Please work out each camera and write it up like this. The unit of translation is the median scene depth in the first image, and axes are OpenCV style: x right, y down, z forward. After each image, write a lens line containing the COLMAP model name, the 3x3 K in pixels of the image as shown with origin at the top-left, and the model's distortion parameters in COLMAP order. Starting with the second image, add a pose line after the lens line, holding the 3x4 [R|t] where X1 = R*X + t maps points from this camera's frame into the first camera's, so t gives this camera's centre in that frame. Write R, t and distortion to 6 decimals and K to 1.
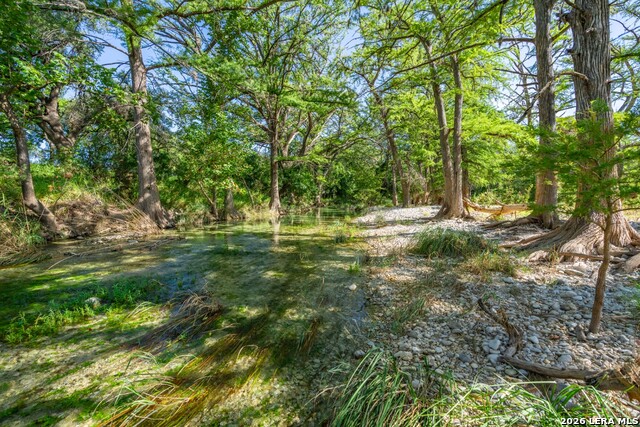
lens RADIAL K [[286.5, 0, 319.7], [0, 286.5, 212.8], [0, 0, 1]] dist [-0.011370, 0.000897]
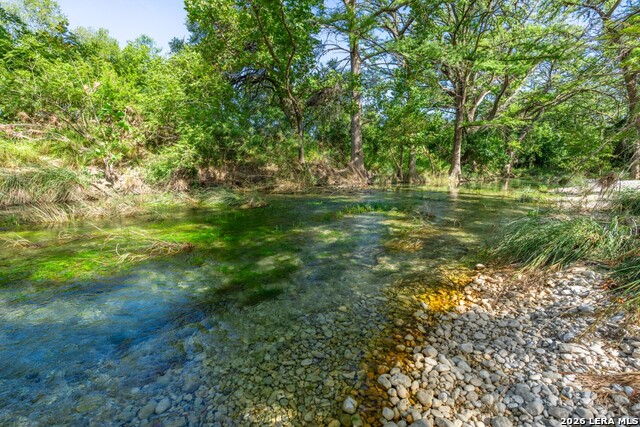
lens RADIAL K [[286.5, 0, 319.5], [0, 286.5, 212.1], [0, 0, 1]] dist [-0.011370, 0.000897]
pose [[0.834700, 0.102862, -0.541014, 0.003067], [-0.044472, 0.991783, 0.119953, 0.013757], [0.548907, -0.076064, 0.832416, -0.101178]]
